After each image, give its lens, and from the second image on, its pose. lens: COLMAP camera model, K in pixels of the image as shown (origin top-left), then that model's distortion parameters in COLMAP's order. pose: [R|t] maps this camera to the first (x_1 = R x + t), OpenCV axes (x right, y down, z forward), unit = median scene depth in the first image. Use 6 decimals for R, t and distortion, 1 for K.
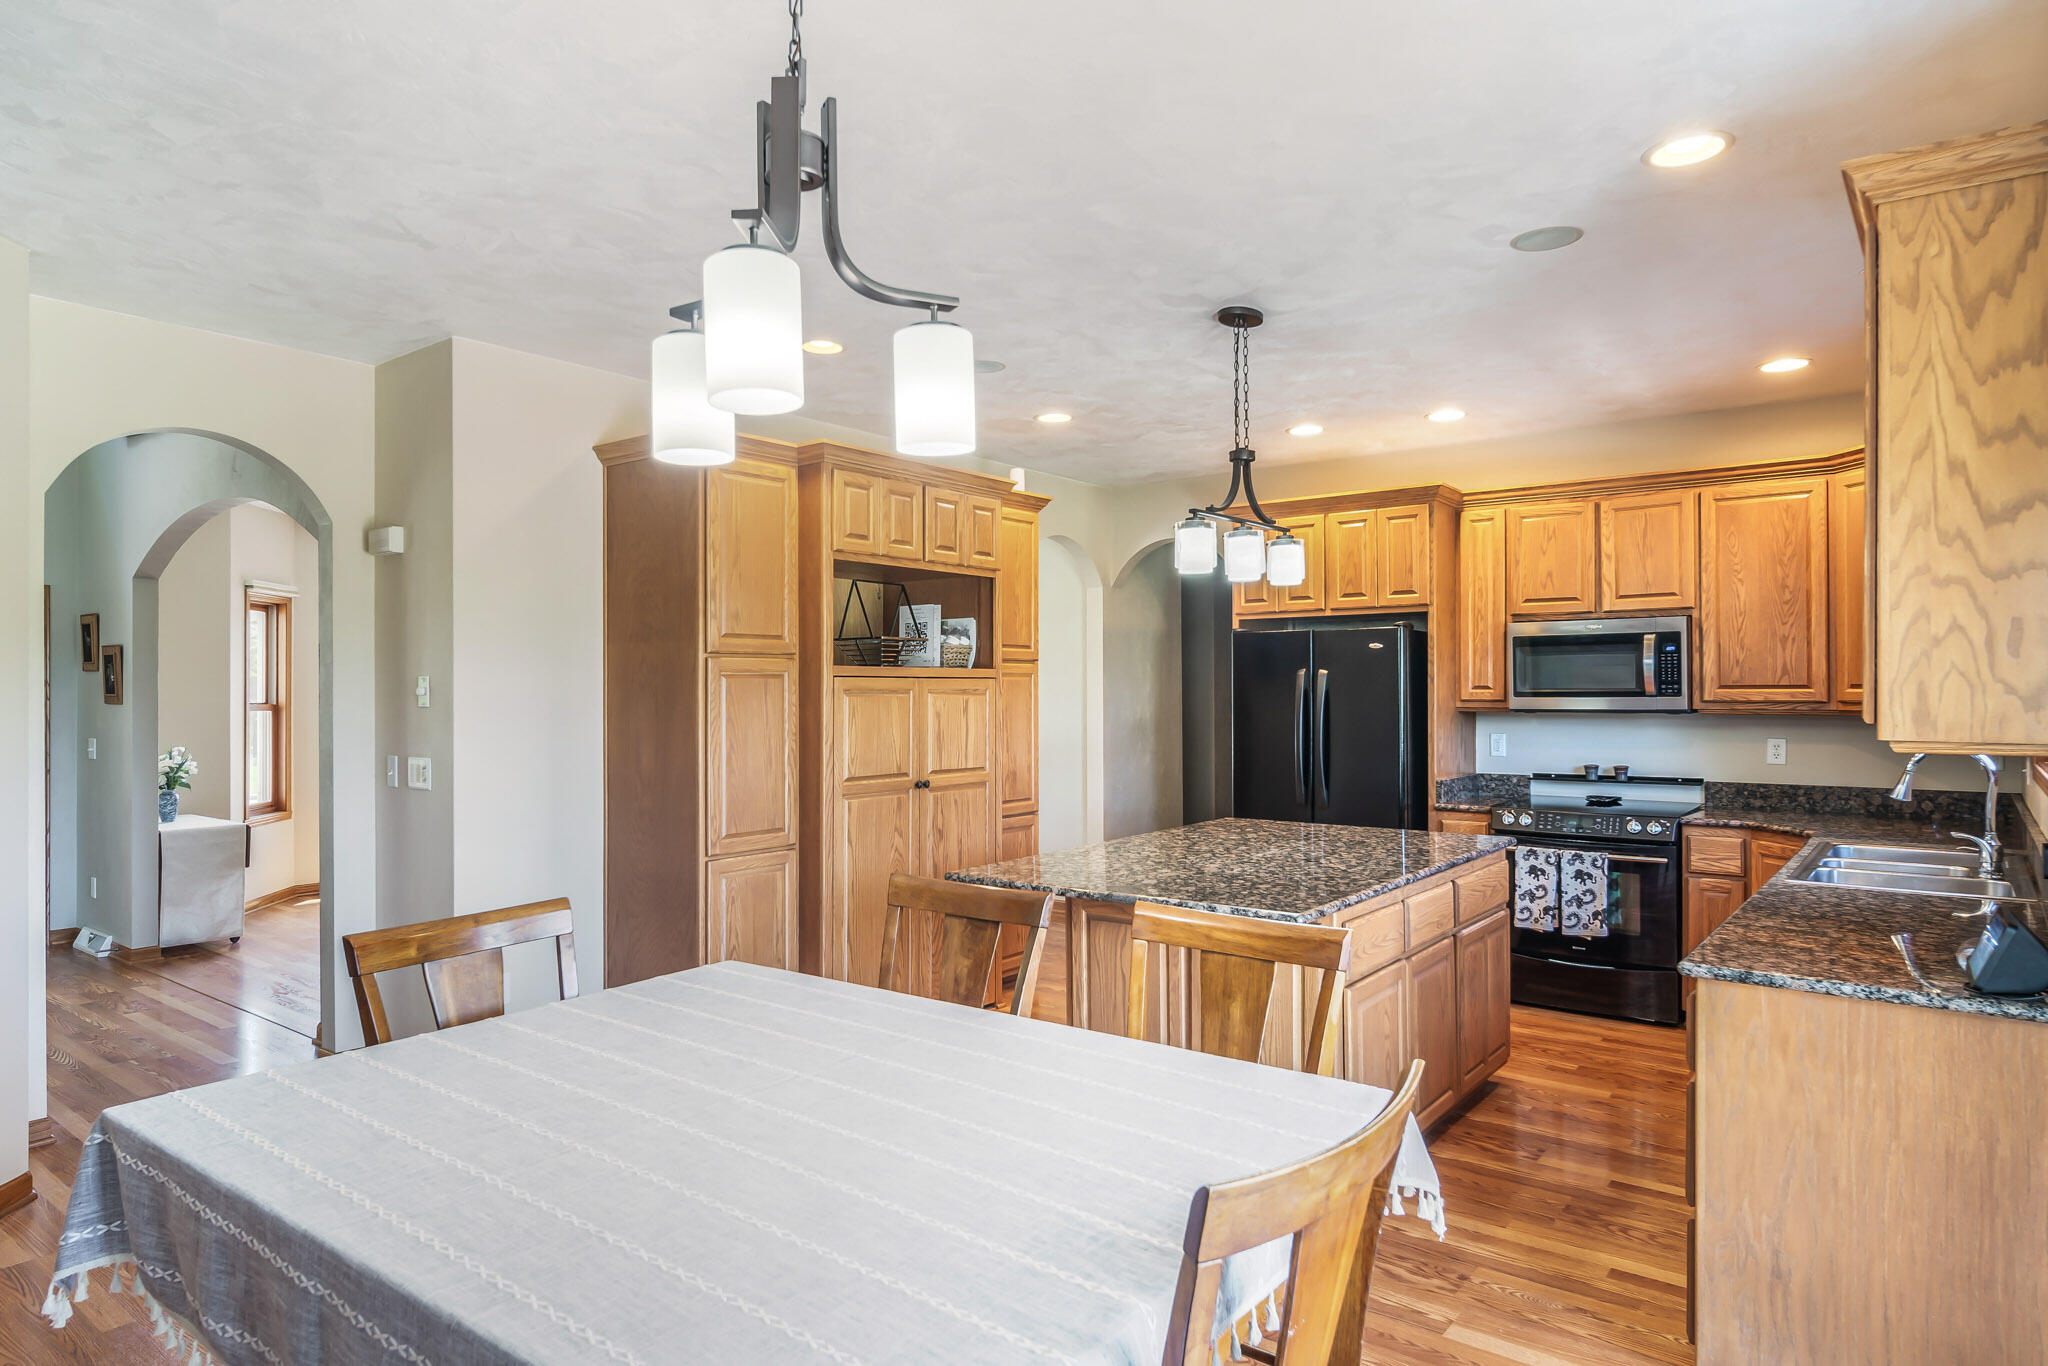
lens RADIAL K [[1200.5, 0, 1024.0], [0, 1200.5, 683.0], [0, 0, 1]] dist [-0.000124, 0.000092]
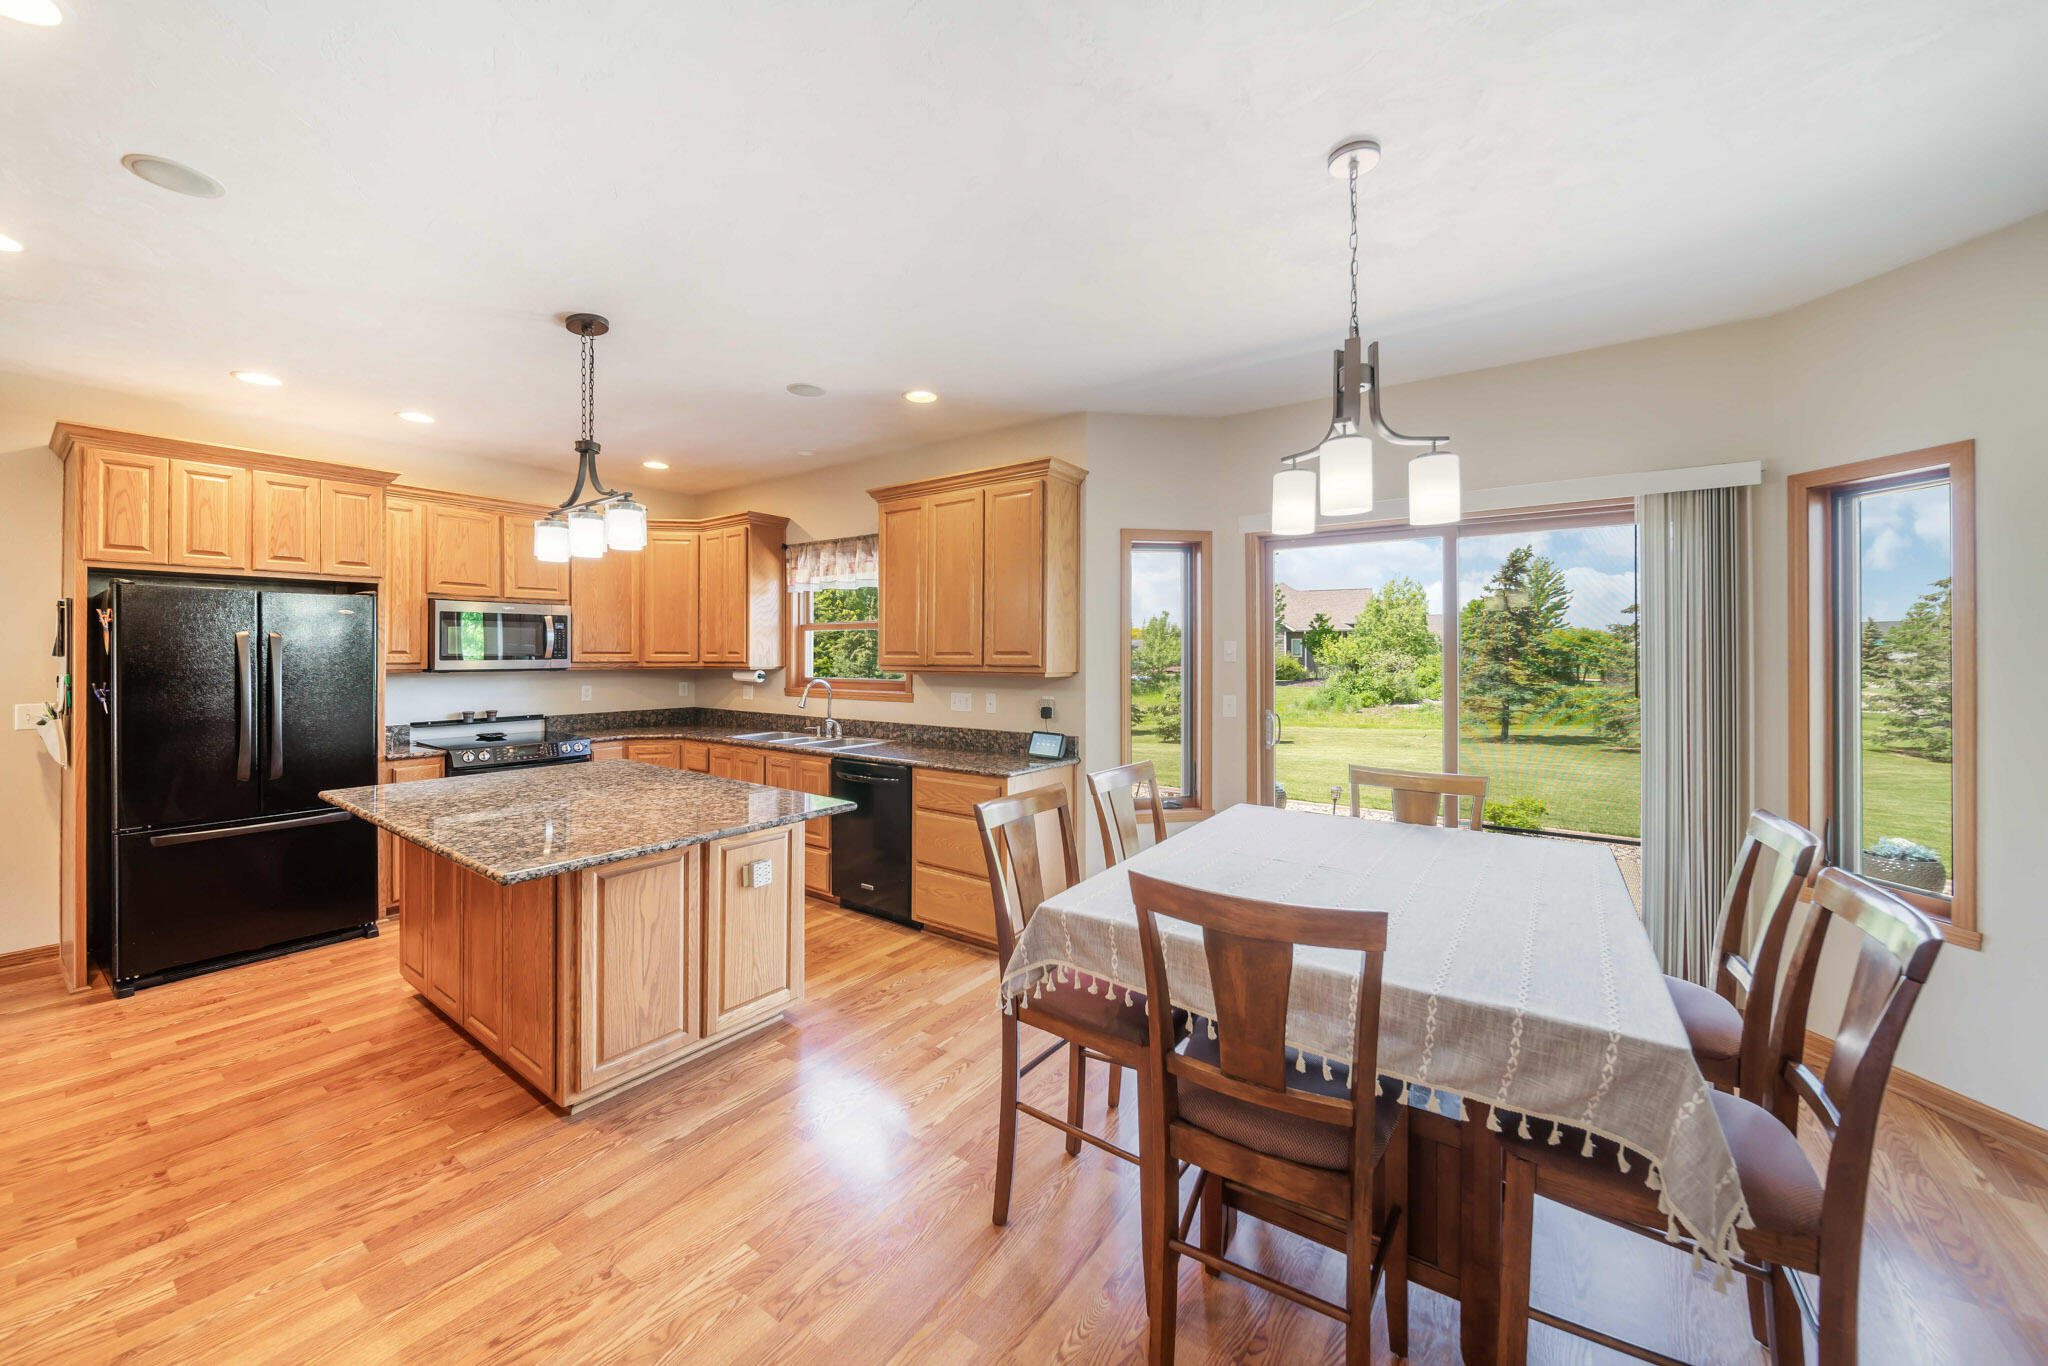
lens RADIAL K [[748.7, 0, 1022.6], [0, 748.7, 652.2], [0, 0, 1]] dist [-0.000442, -0.000032]
pose [[-0.020700, 0.005287, 0.999772, -0.399535], [-0.006649, 0.999963, -0.005426, 0.003921], [-0.999764, -0.006760, -0.020664, 0.450443]]
